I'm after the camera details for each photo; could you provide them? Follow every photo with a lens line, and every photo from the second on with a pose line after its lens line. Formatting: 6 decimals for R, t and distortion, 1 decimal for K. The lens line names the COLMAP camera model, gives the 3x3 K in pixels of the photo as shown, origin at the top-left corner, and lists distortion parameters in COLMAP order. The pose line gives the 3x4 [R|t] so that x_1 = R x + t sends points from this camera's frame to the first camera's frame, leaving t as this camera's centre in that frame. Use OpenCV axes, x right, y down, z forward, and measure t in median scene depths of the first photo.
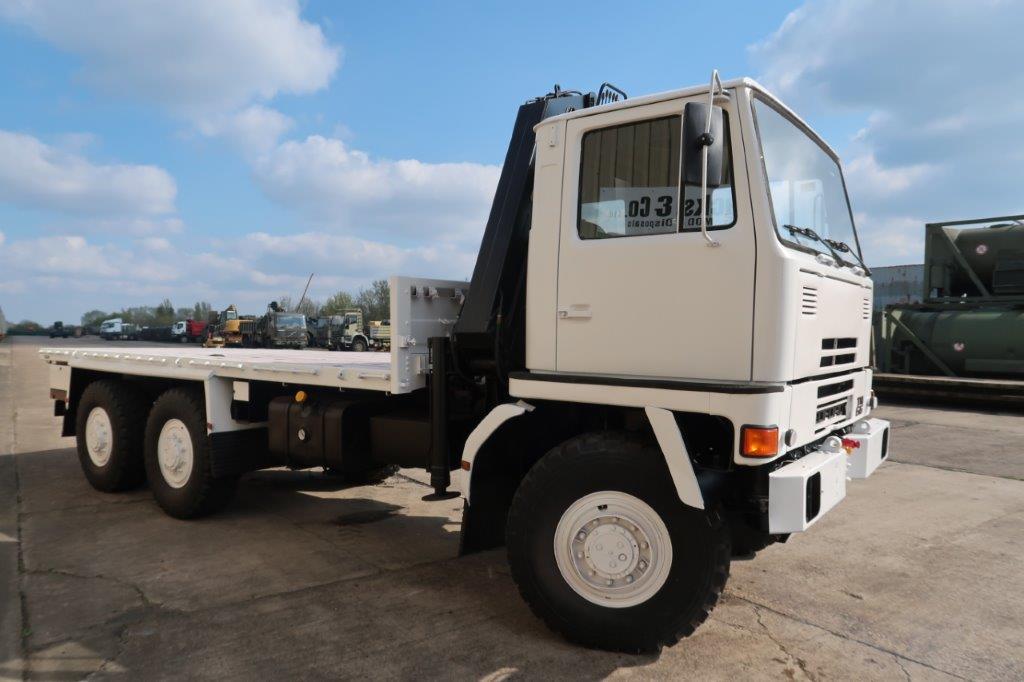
lens RADIAL K [[703.6, 0, 505.0], [0, 703.6, 338.5], [0, 0, 1]] dist [-0.030652, 0.016453]
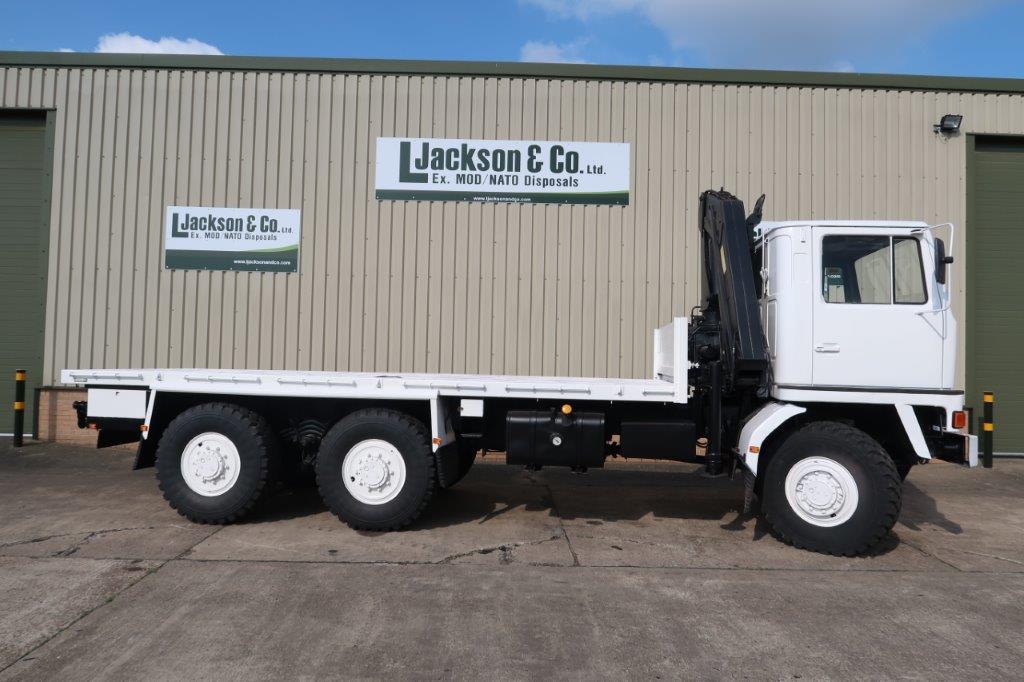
lens RADIAL K [[703.6, 0, 510.6], [0, 703.6, 339.4], [0, 0, 1]] dist [-0.030652, 0.016453]
pose [[0.863471, 0.029251, 0.503549, -1.193551], [-0.009660, 0.999093, -0.041473, 0.015468], [-0.504305, 0.030947, 0.862971, -0.012435]]
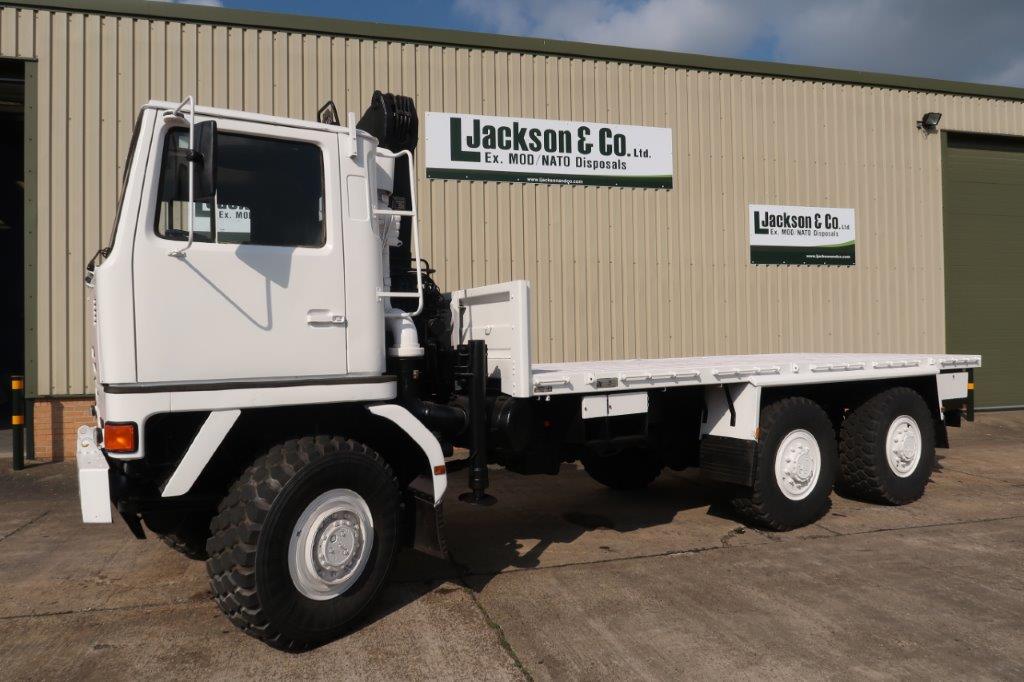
lens RADIAL K [[703.6, 0, 510.4], [0, 703.6, 343.9], [0, 0, 1]] dist [-0.030652, 0.016453]
pose [[0.717264, -0.015722, 0.696625, -1.829728], [0.029469, 0.999535, -0.007783, -0.001308], [-0.696179, 0.026111, 0.717394, 0.524052]]
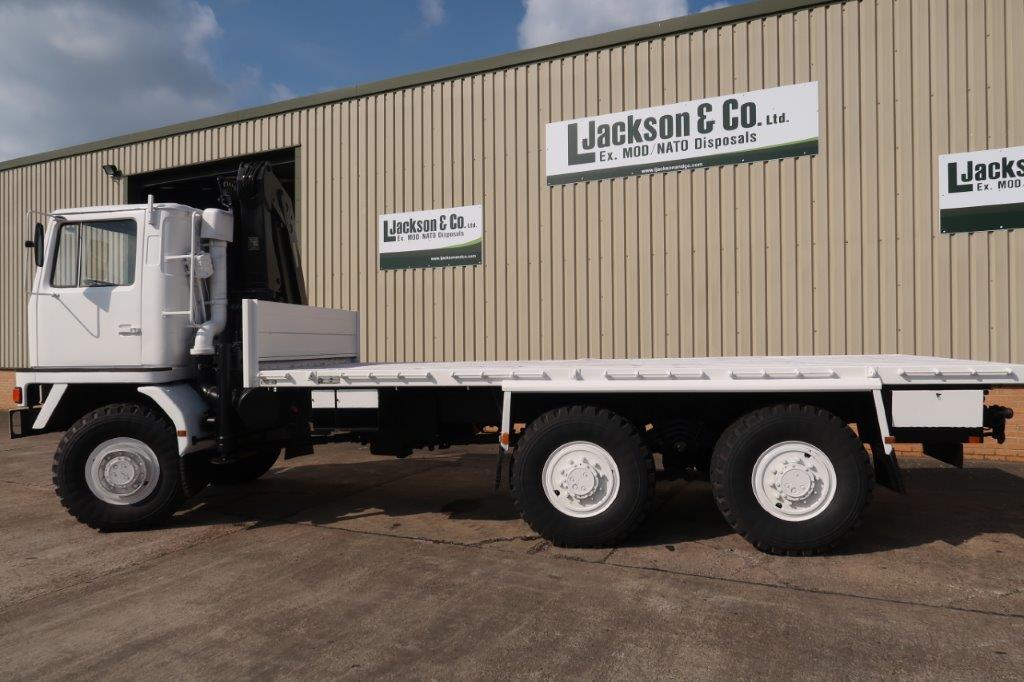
lens RADIAL K [[703.6, 0, 508.0], [0, 703.6, 344.0], [0, 0, 1]] dist [-0.030652, 0.016453]
pose [[0.998191, -0.019051, 0.057020, -0.641925], [0.019545, 0.999776, -0.008108, 0.006562], [-0.056852, 0.009208, 0.998340, -0.150315]]
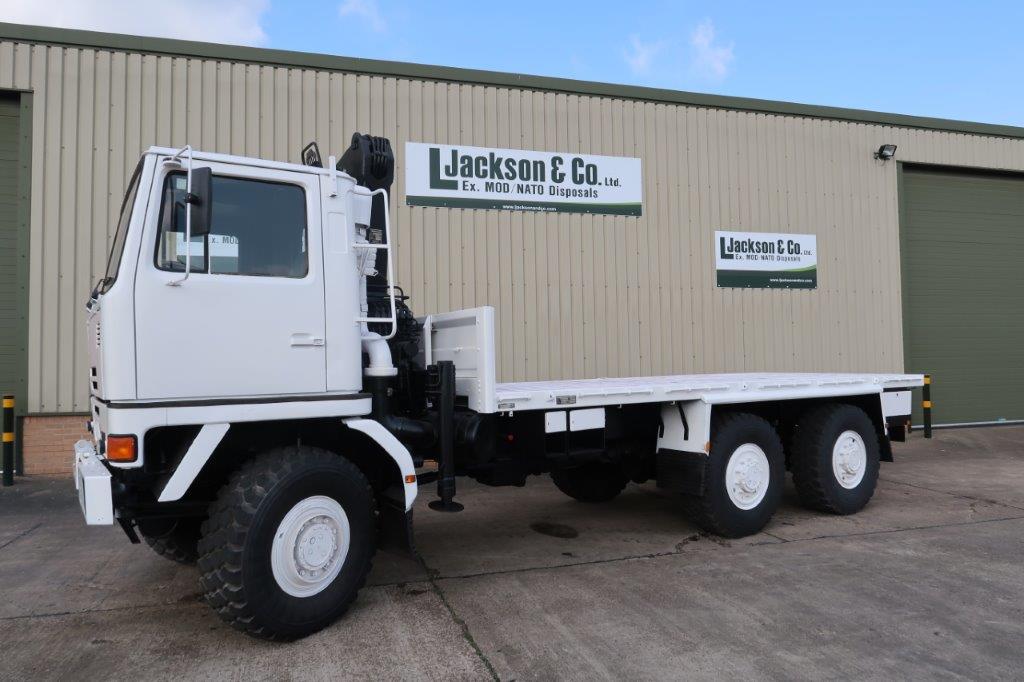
lens RADIAL K [[703.6, 0, 509.4], [0, 703.6, 344.0], [0, 0, 1]] dist [-0.030652, 0.016453]
pose [[0.702629, 0.004099, 0.711545, -1.882087], [0.029000, 0.998988, -0.034391, -0.001965], [-0.710966, 0.044799, 0.701798, 0.426488]]
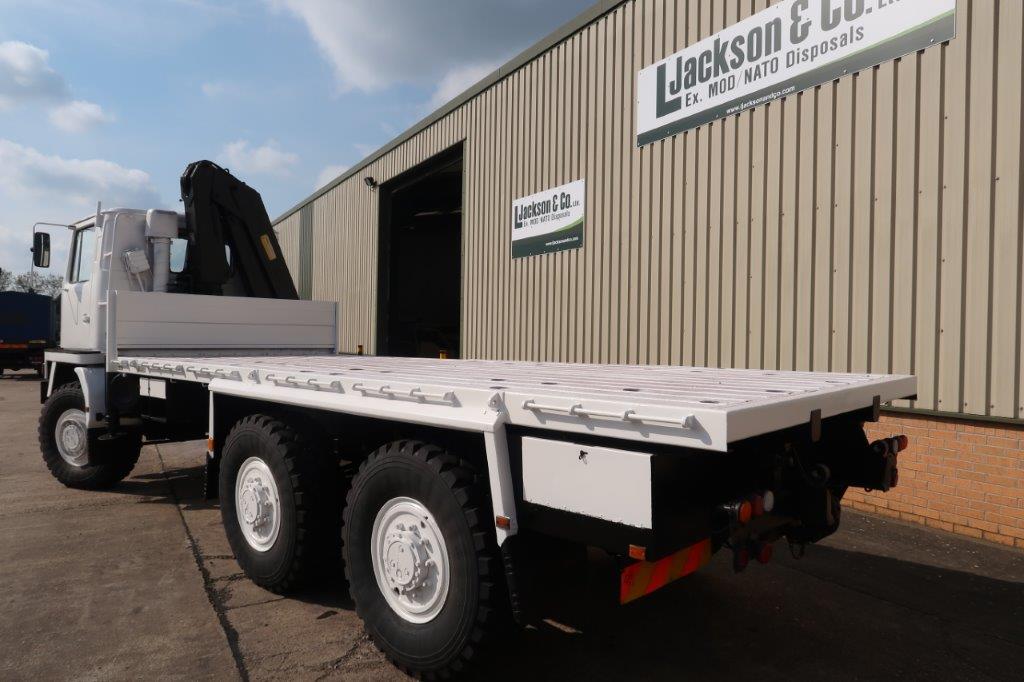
lens RADIAL K [[703.6, 0, 504.7], [0, 703.6, 339.7], [0, 0, 1]] dist [-0.030652, 0.016453]
pose [[0.853766, 0.006379, -0.520618, 0.435065], [-0.010860, 0.999926, -0.005556, 0.000682], [0.520544, 0.010398, 0.853771, 0.423516]]
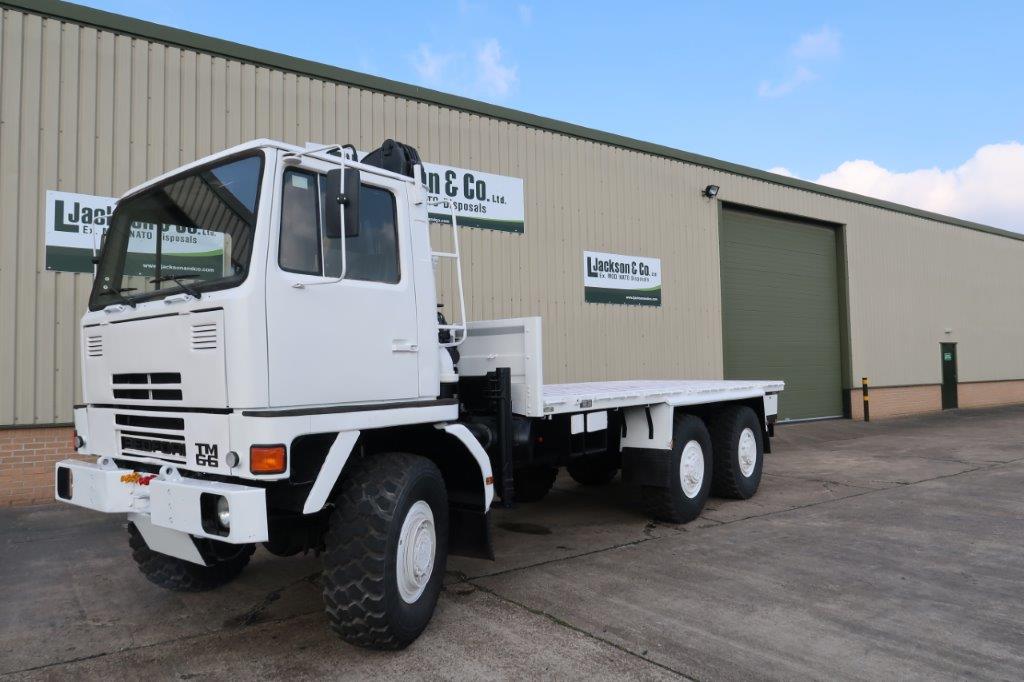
lens RADIAL K [[703.6, 0, 509.1], [0, 703.6, 342.2], [0, 0, 1]] dist [-0.030652, 0.016453]
pose [[0.434544, 0.023953, 0.900332, -2.223747], [0.028967, 0.998757, -0.040552, -0.011219], [-0.900185, 0.043701, 0.433311, 0.774662]]
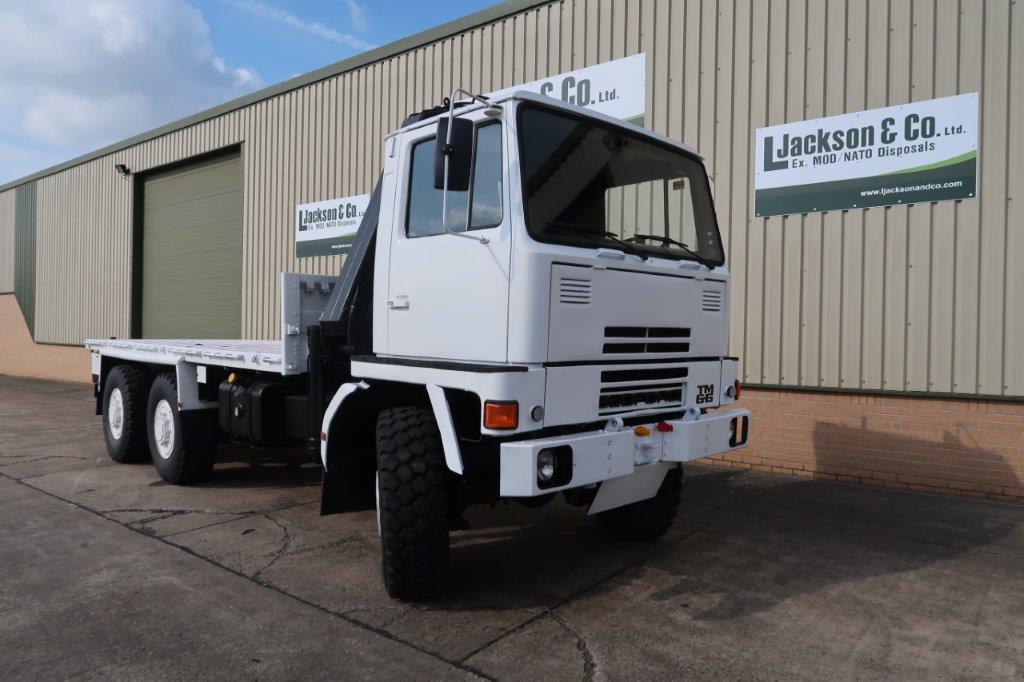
lens RADIAL K [[703.6, 0, 506.2], [0, 703.6, 337.6], [0, 0, 1]] dist [-0.030652, 0.016453]
pose [[0.987723, 0.008314, -0.155993, 0.400463], [-0.009115, 0.999949, -0.004418, 0.020140], [0.155948, 0.005786, 0.987748, -0.084422]]
